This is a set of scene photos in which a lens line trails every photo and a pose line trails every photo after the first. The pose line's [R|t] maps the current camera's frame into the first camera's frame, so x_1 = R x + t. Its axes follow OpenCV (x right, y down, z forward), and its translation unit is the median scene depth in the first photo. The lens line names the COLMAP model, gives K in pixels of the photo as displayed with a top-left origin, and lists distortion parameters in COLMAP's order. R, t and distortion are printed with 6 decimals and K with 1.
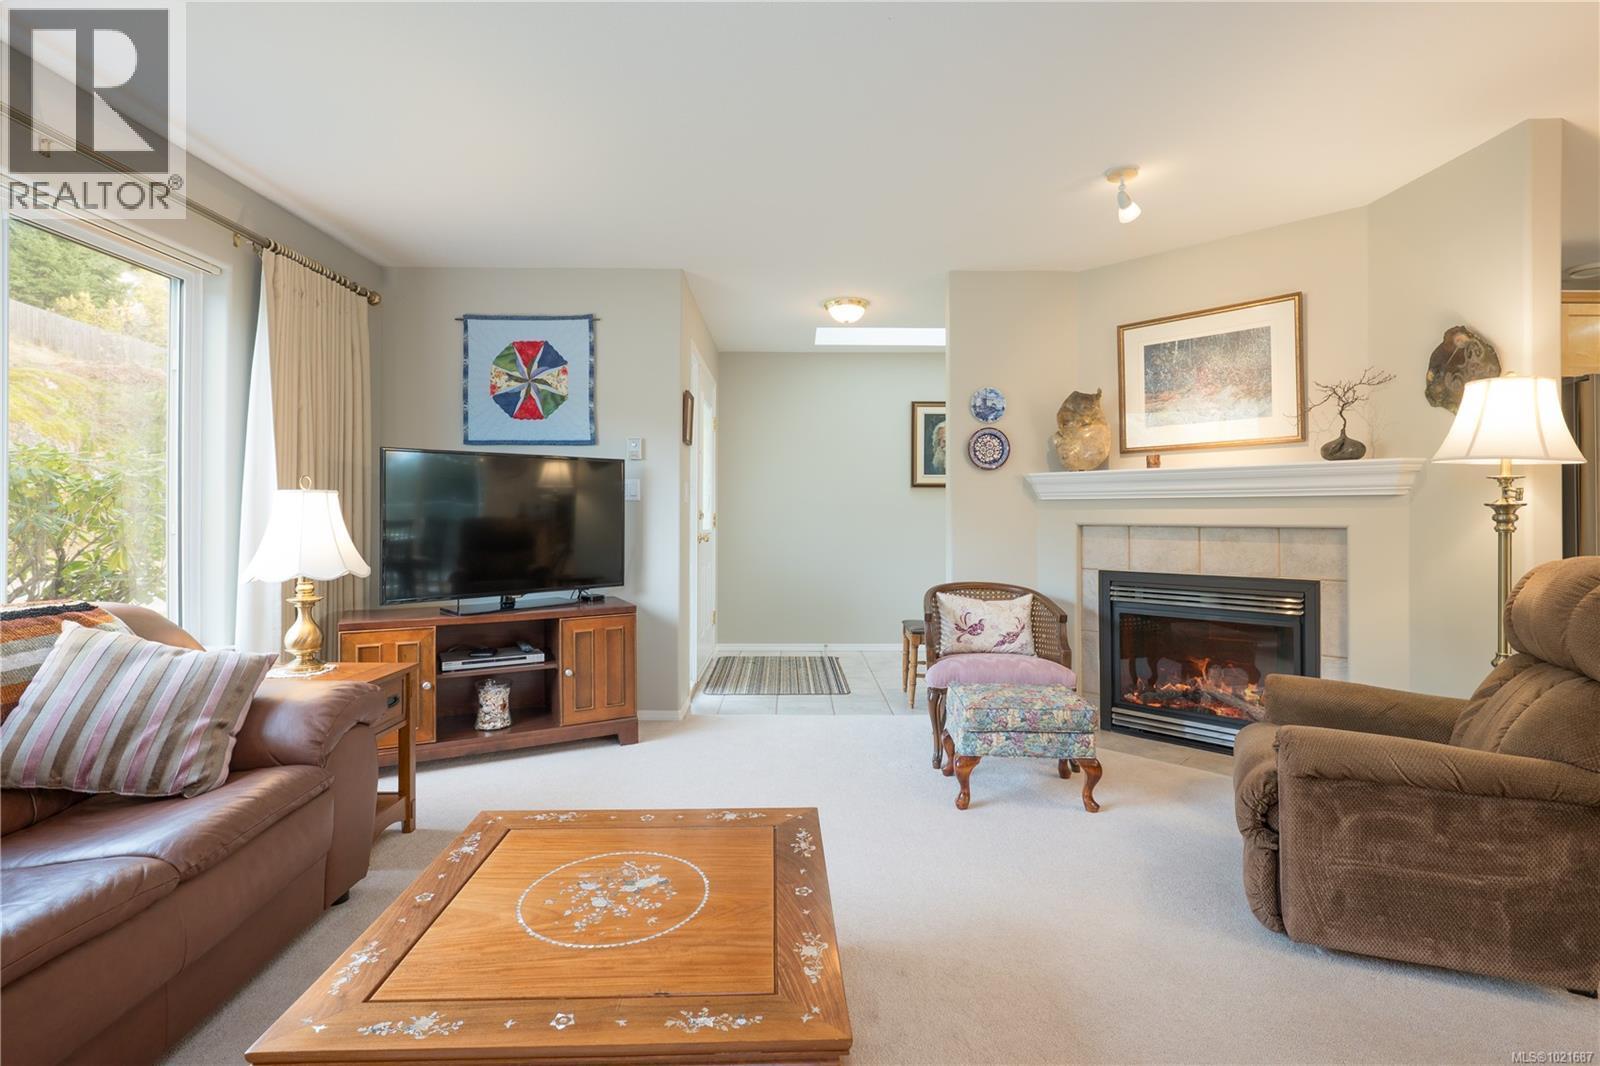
lens RADIAL K [[741.3, 0, 800.9], [0, 741.3, 514.8], [0, 0, 1]] dist [-0.001506, -0.000194]
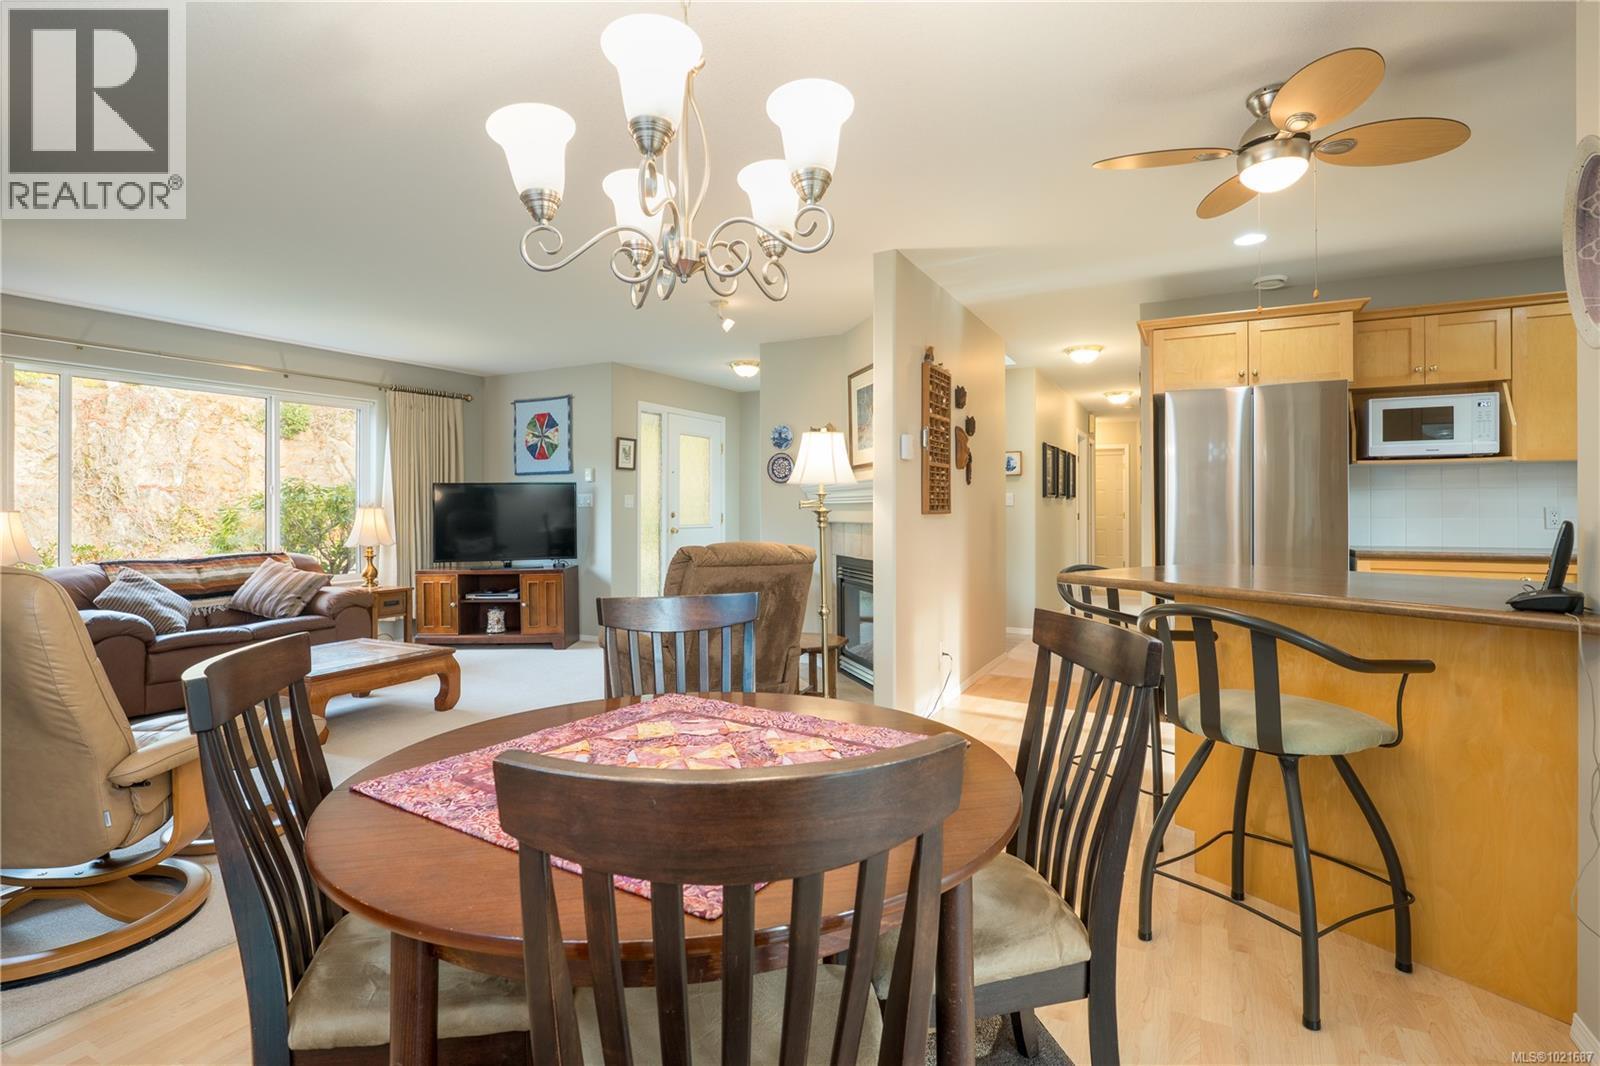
lens RADIAL K [[755.0, 0, 804.5], [0, 755.0, 515.1], [0, 0, 1]] dist [-0.027132, 0.000420]
pose [[0.890958, -0.004246, -0.454065, 0.952890], [0.008562, 0.999936, 0.007449, -0.009525], [0.454004, -0.010525, 0.890937, -0.263825]]
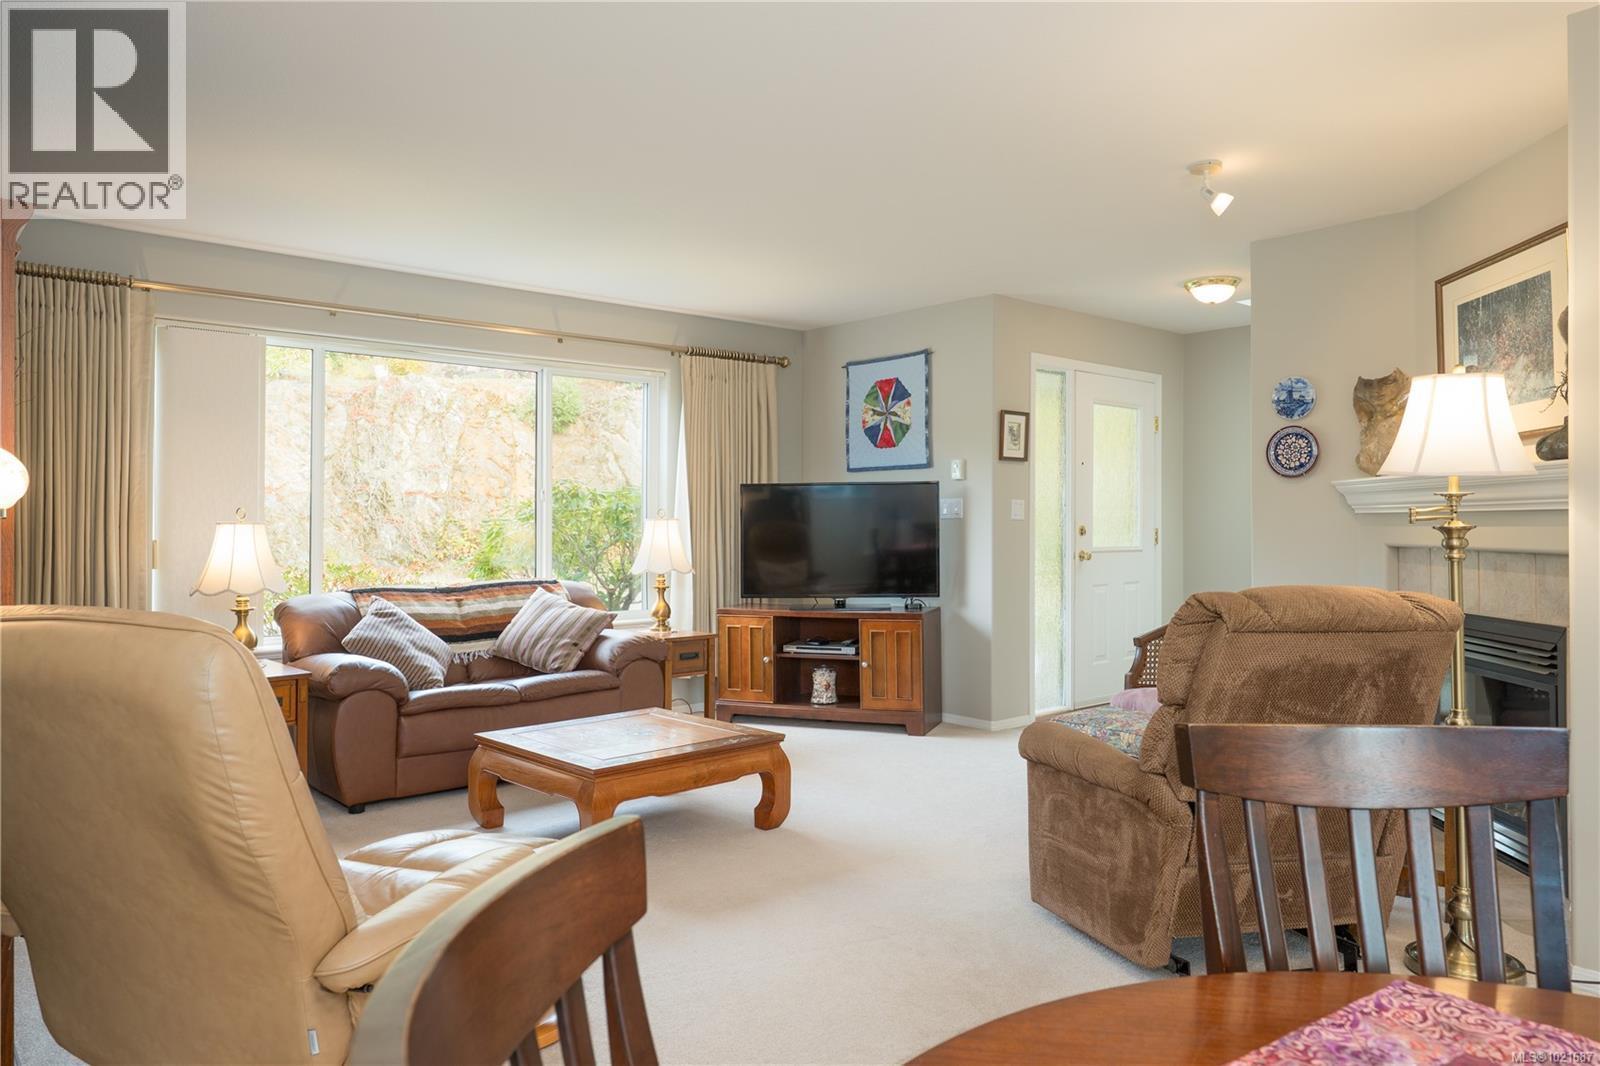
lens RADIAL K [[1055.9, 0, 804.2], [0, 1055.9, 523.2], [0, 0, 1]] dist [-0.063663, 0.069619]
pose [[0.664231, -0.004522, -0.747514, 0.763501], [0.005718, 0.999983, -0.000968, -0.012088], [0.747505, -0.003631, 0.664246, -0.172942]]
